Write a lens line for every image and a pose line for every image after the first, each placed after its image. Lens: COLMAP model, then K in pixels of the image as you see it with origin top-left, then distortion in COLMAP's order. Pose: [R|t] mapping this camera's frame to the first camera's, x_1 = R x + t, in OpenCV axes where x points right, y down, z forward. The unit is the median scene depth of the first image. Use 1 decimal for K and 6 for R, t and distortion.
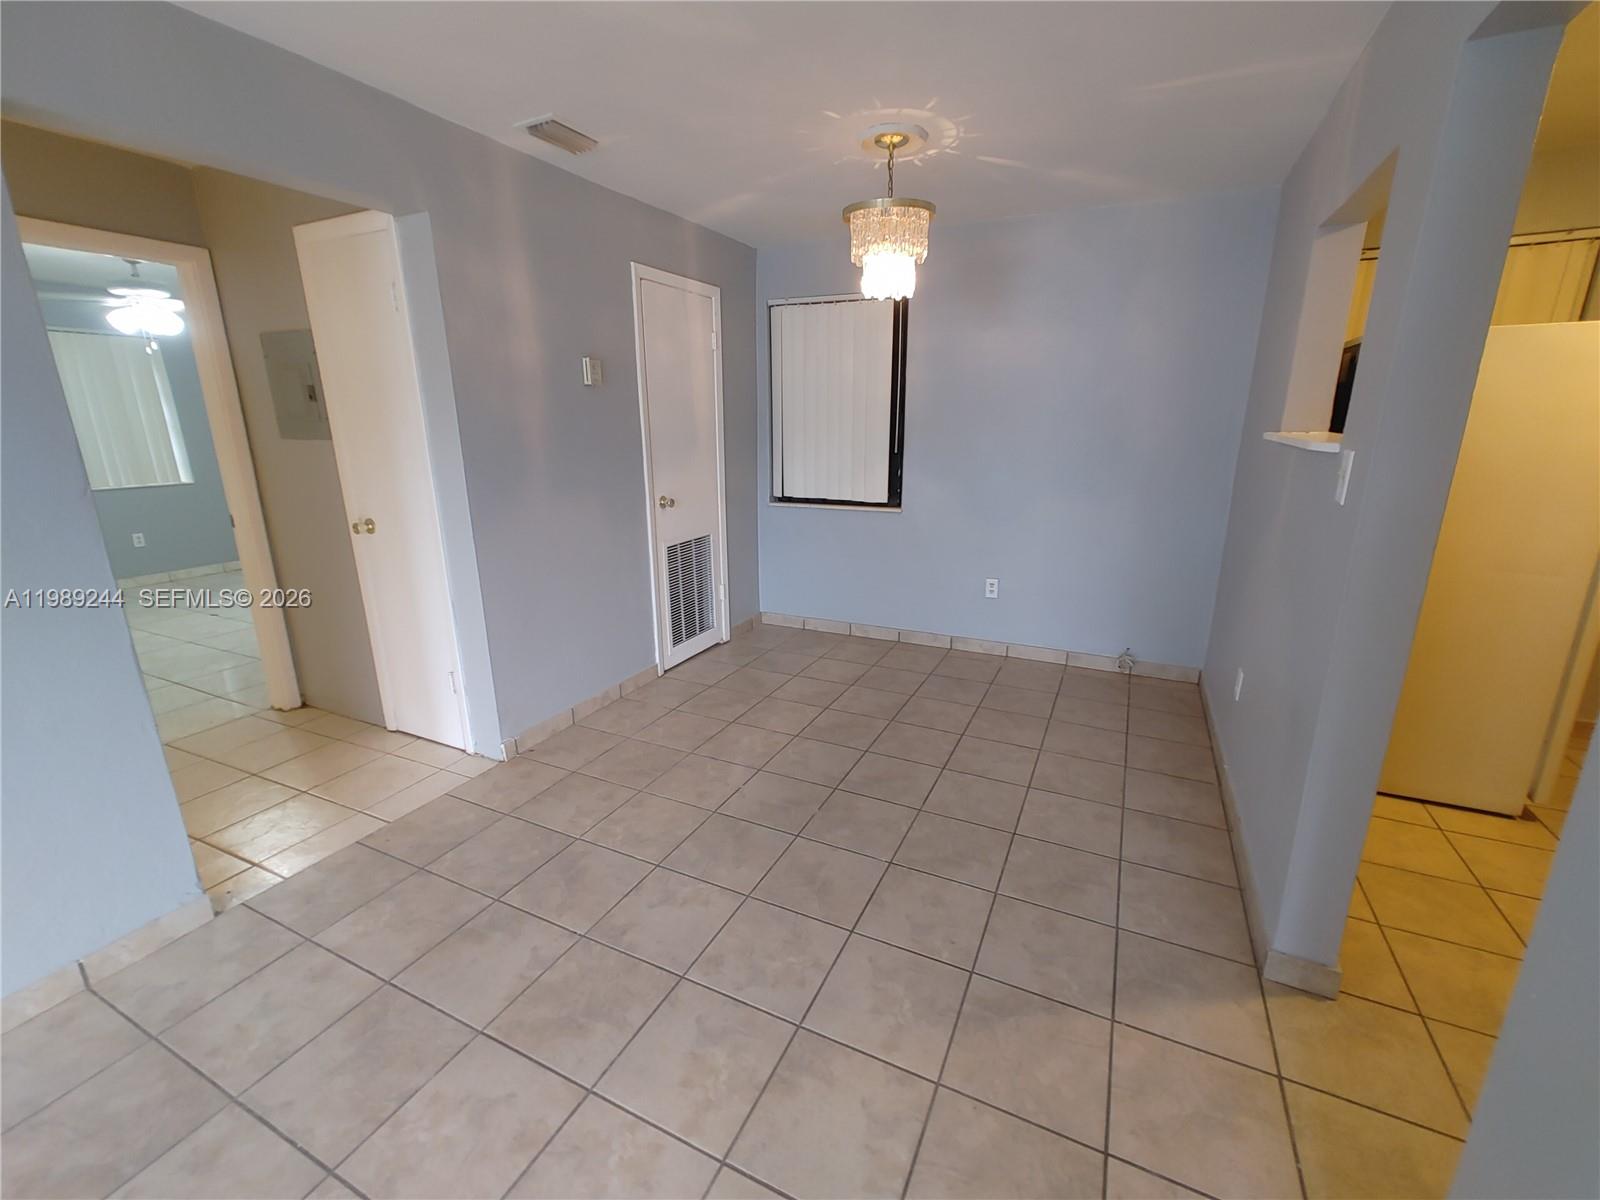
lens RADIAL K [[683.5, 0, 806.1], [0, 683.5, 595.6], [0, 0, 1]] dist [0.002022, 0.001228]
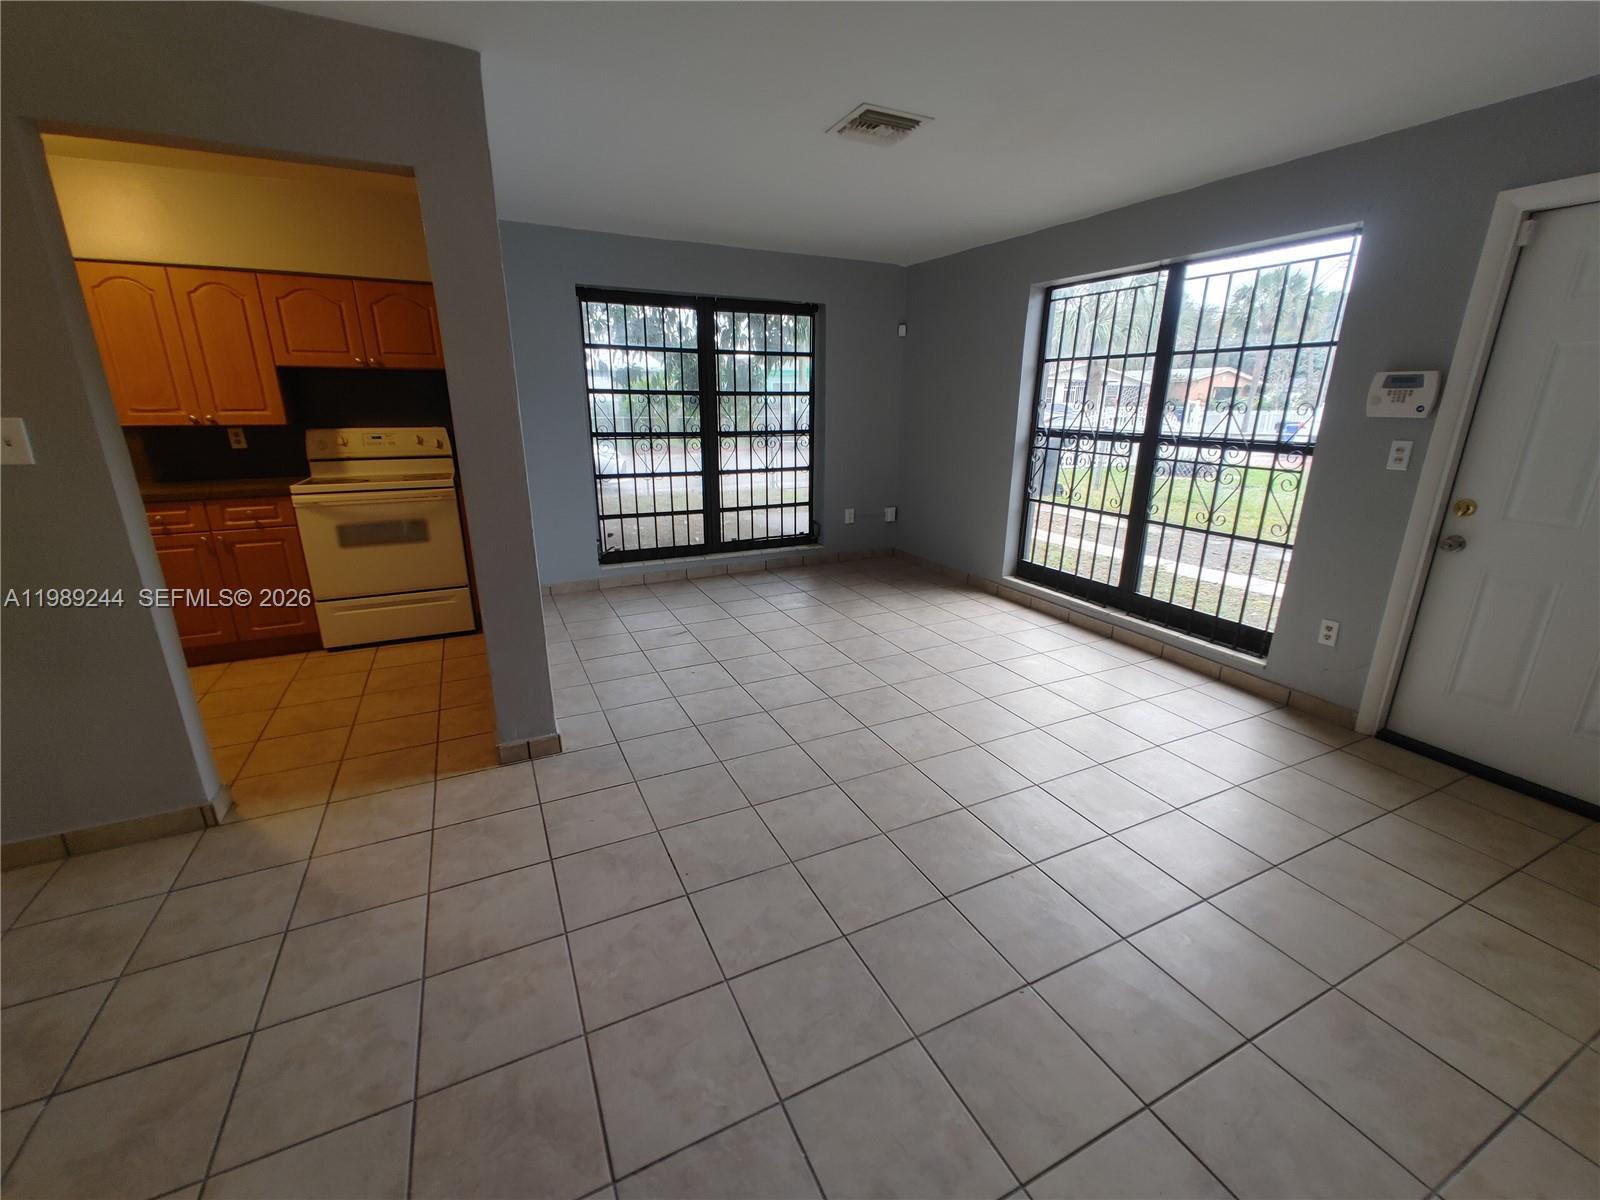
lens RADIAL K [[675.8, 0, 808.7], [0, 675.8, 601.3], [0, 0, 1]] dist [0.000428, 0.000776]
pose [[-0.786212, -0.180547, 0.590994, -0.553390], [0.155910, 0.867474, 0.472420, -0.150492], [-0.597966, 0.463564, -0.653869, 0.597116]]
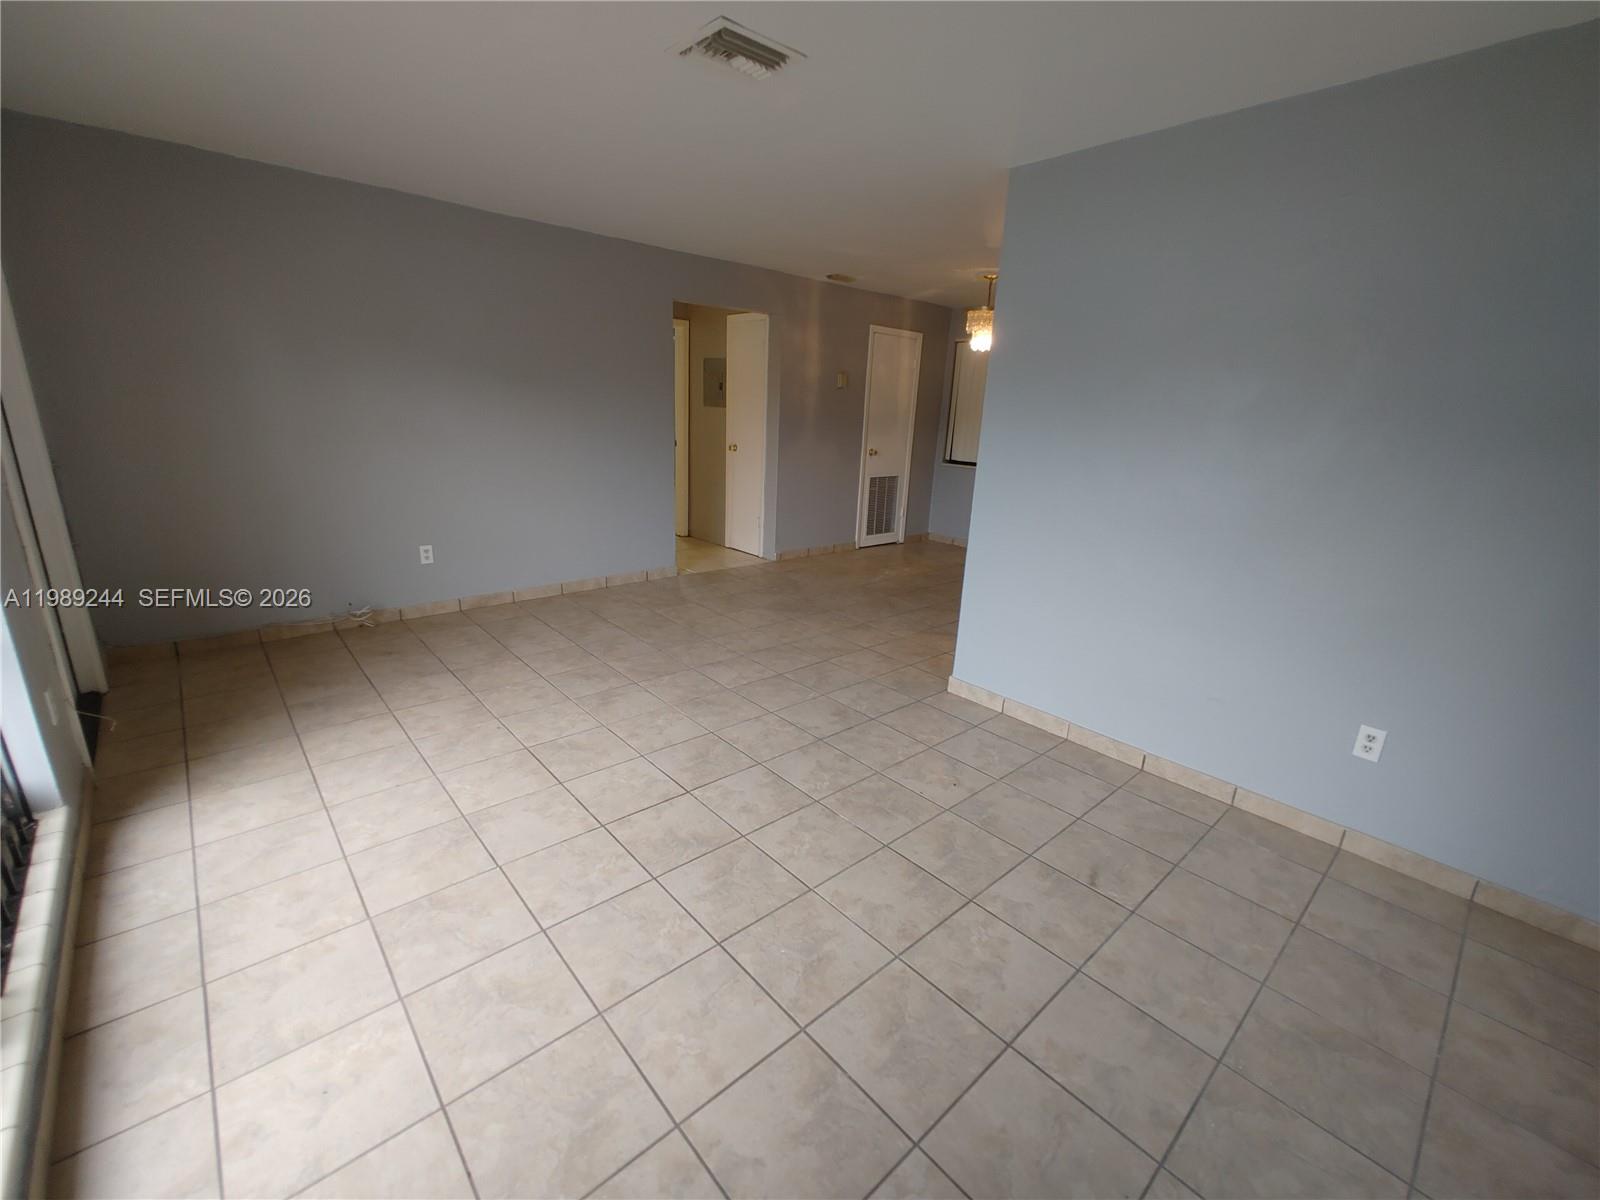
lens RADIAL K [[683.5, 0, 806.1], [0, 683.5, 595.6], [0, 0, 1]] dist [0.002022, 0.001228]
pose [[0.923710, 0.150494, -0.352295, 0.417984], [-0.147104, 0.988446, 0.036541, 0.254122], [0.353724, 0.018071, 0.935175, -0.964233]]
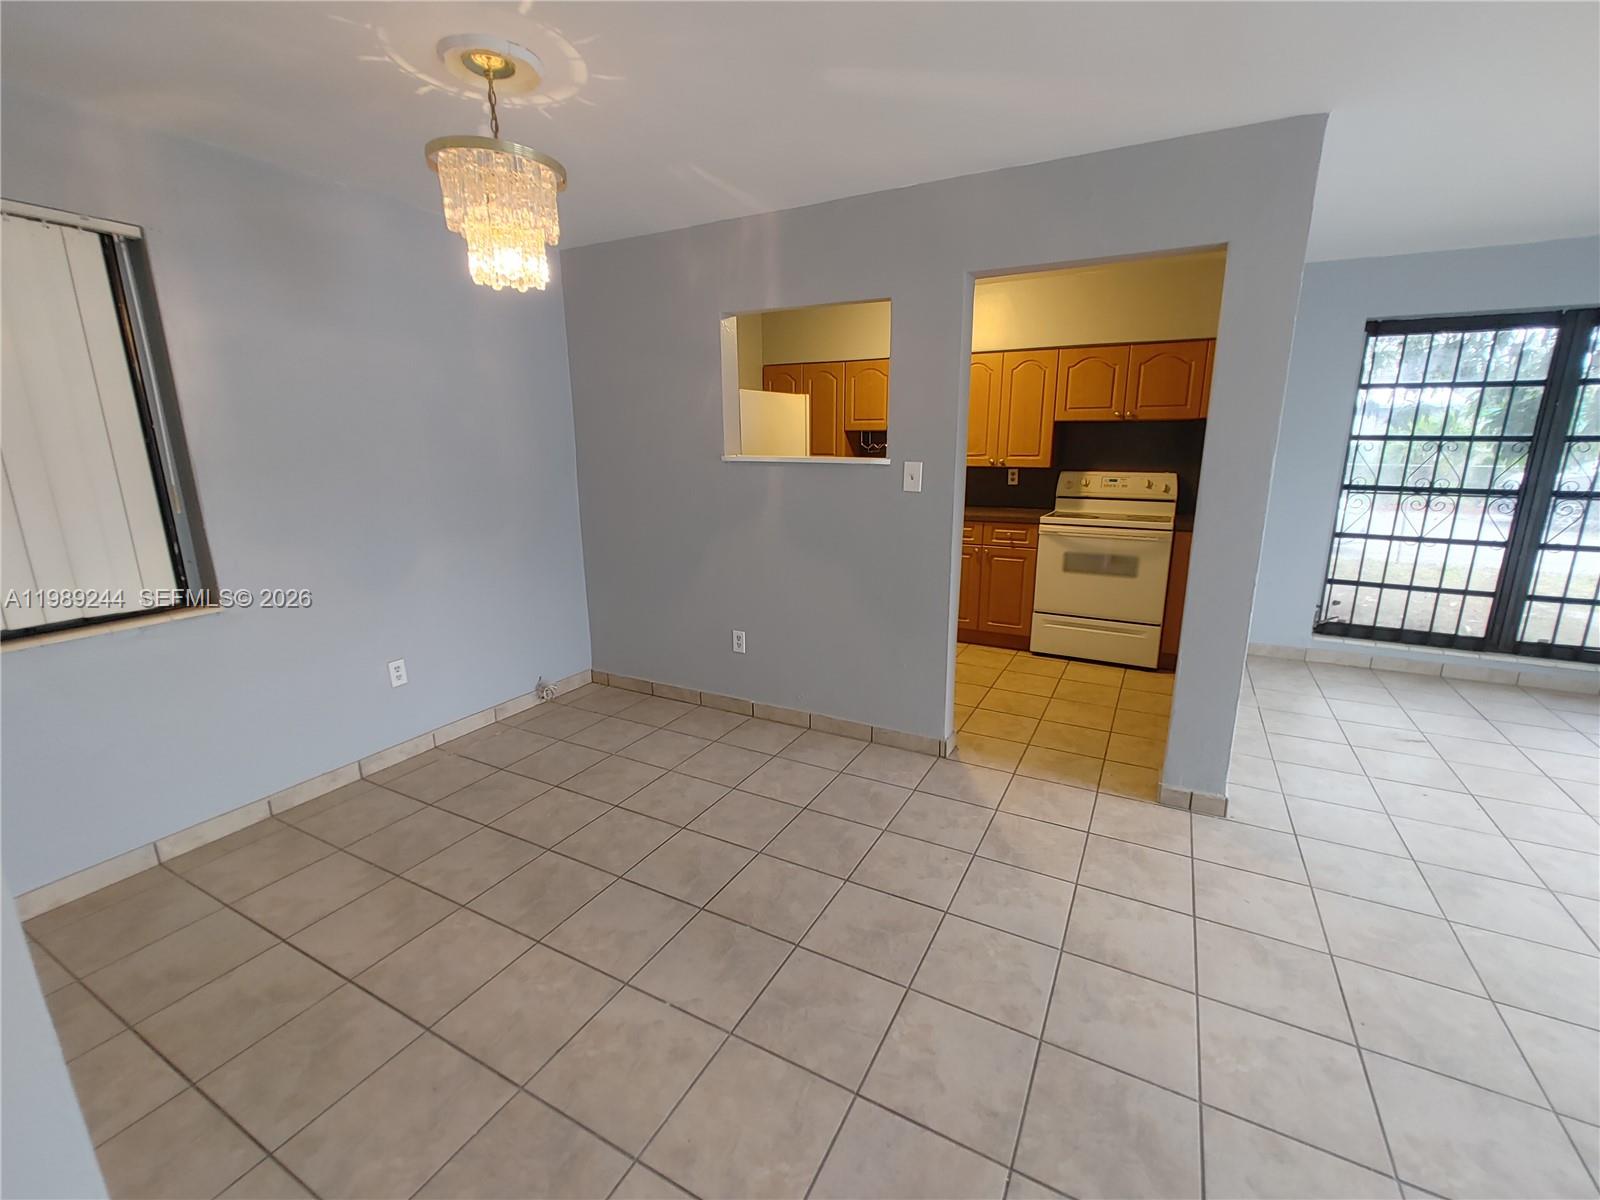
lens RADIAL K [[680.1, 0, 811.9], [0, 680.1, 595.2], [0, 0, 1]] dist [0.001580, 0.001609]
pose [[0.038489, -0.222339, 0.974209, -0.593590], [0.259200, 0.943783, 0.205155, -0.178361], [-0.965056, 0.244619, 0.093956, 0.654579]]
